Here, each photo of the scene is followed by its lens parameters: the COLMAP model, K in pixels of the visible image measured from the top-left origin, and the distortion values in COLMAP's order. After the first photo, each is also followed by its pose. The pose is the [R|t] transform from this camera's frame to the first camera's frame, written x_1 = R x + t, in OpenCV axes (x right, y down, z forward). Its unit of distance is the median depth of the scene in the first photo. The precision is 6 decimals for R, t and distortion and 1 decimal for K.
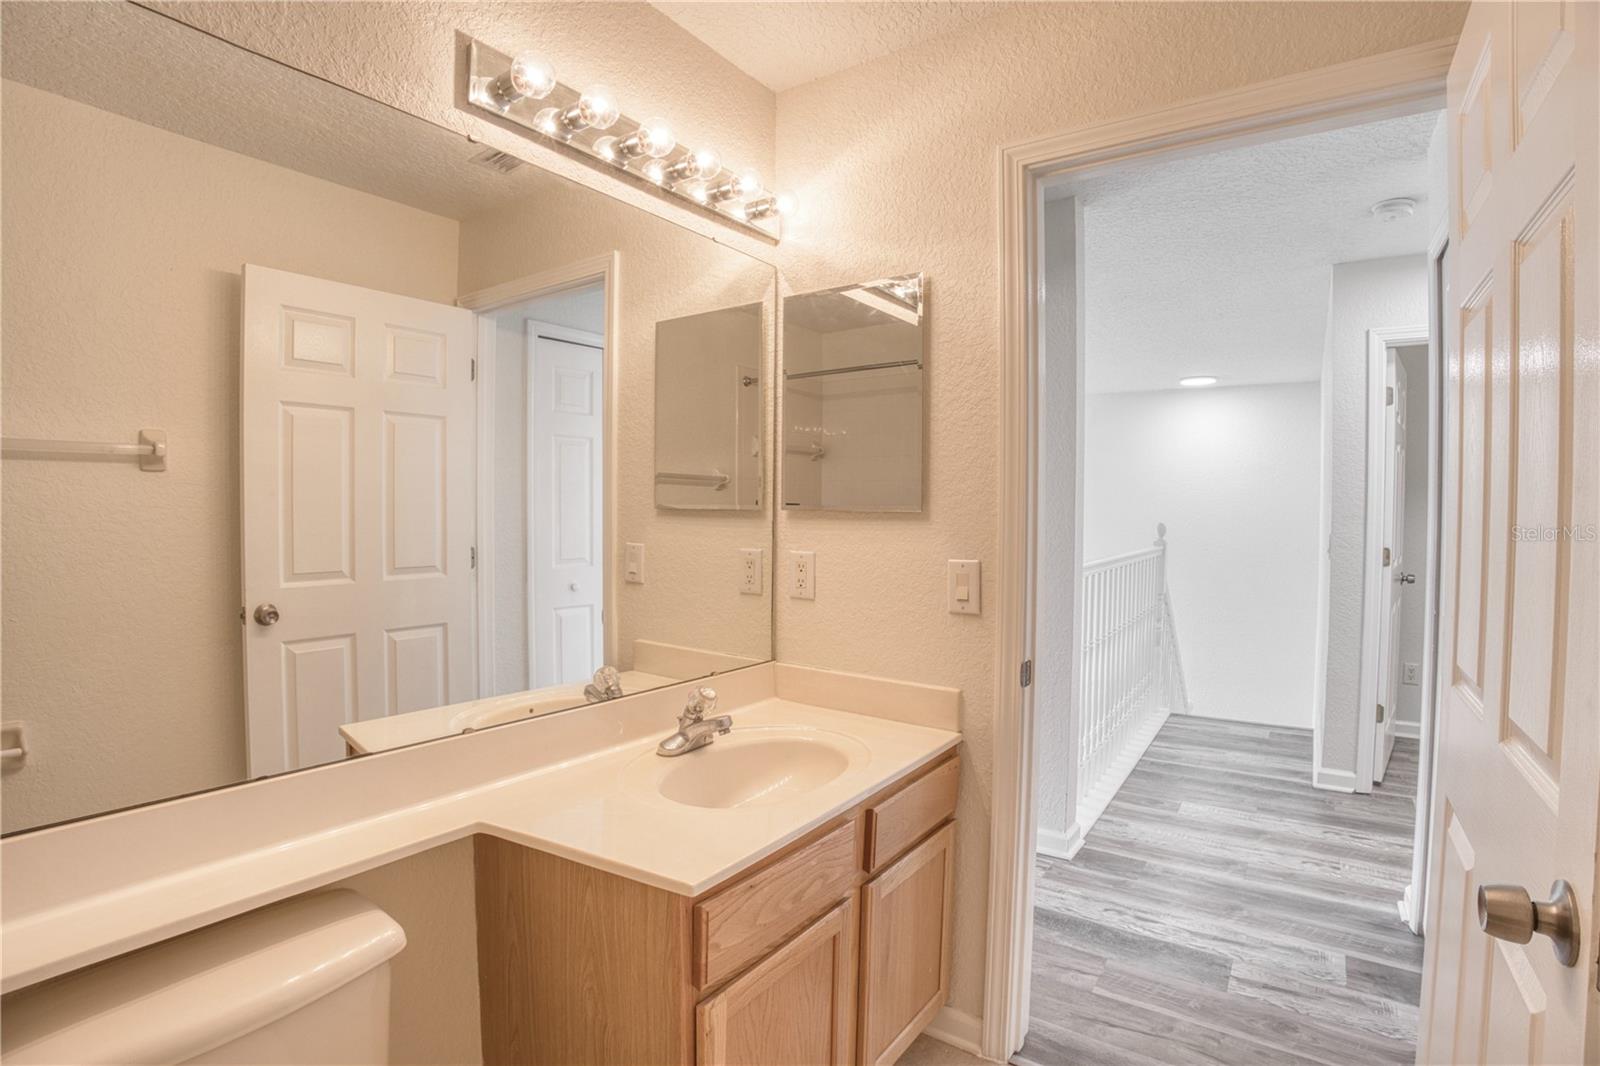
lens RADIAL K [[747.4, 0, 800.0], [0, 747.4, 533.0], [0, 0, 1]] dist [-0.039696, -0.027783]
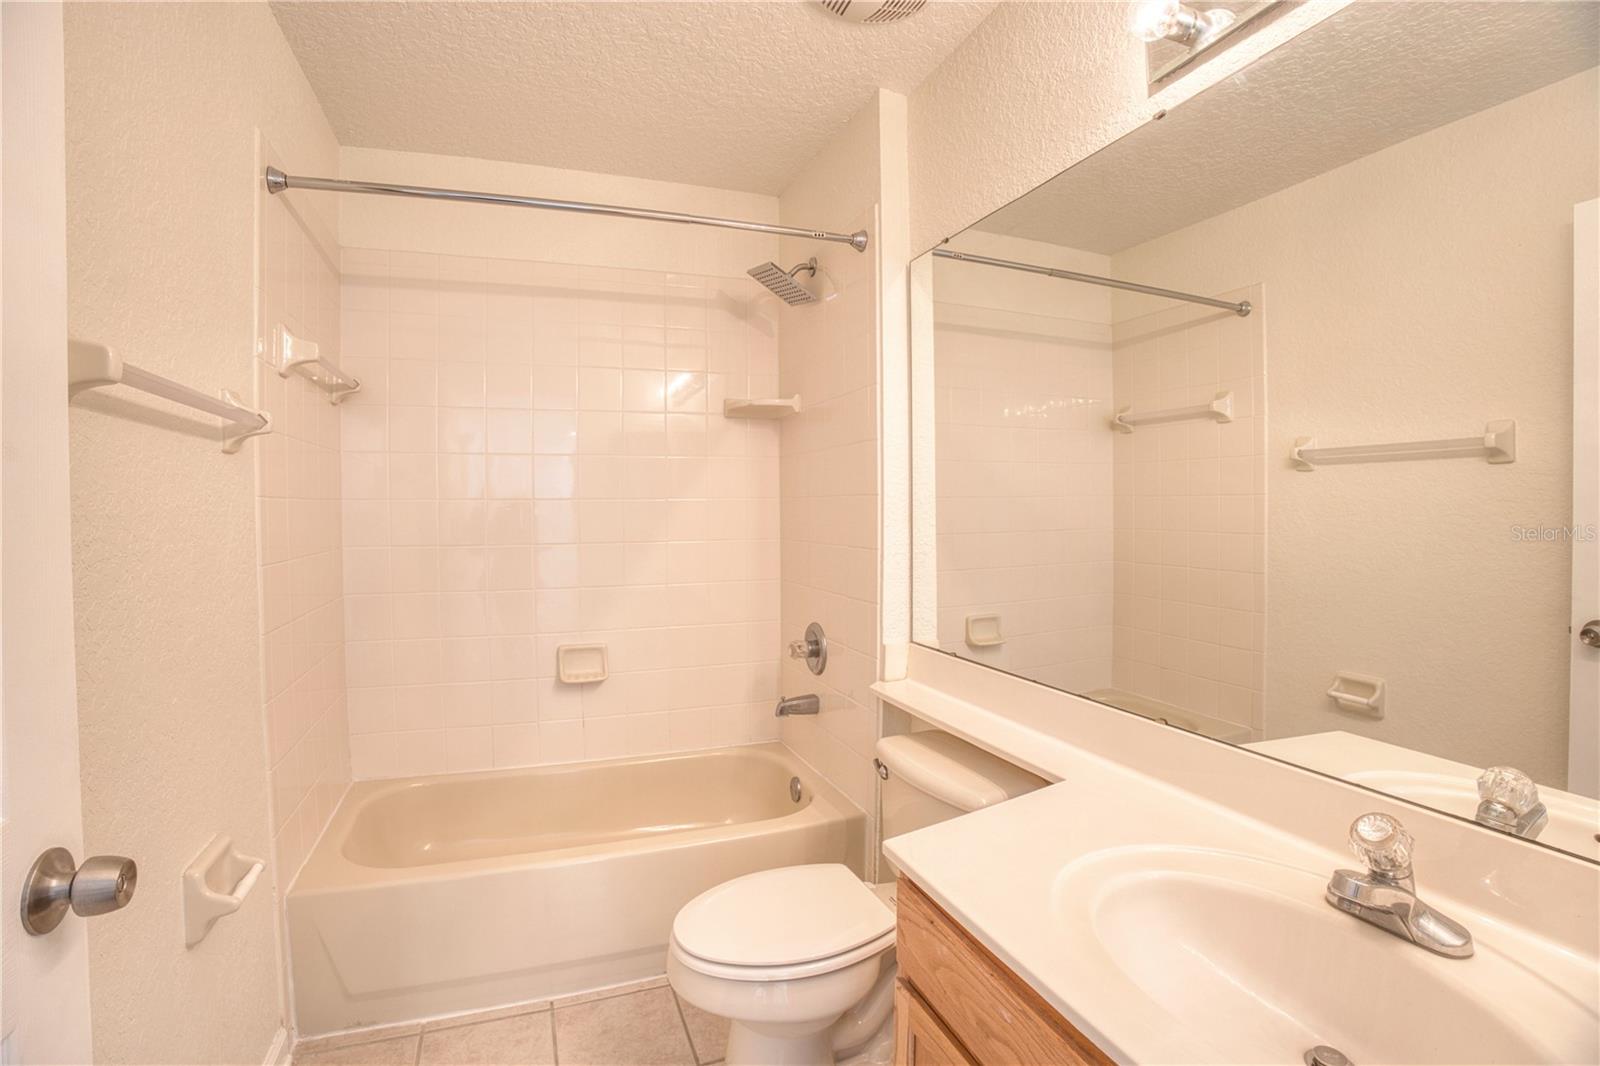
lens RADIAL K [[733.6, 0, 793.9], [0, 733.6, 524.4], [0, 0, 1]] dist [-0.125994, 0.034933]
pose [[-0.571543, -0.000758, -0.820572, 0.551838], [-0.034292, 0.999148, 0.022962, 0.011305], [0.819855, 0.041263, -0.571082, 1.063080]]
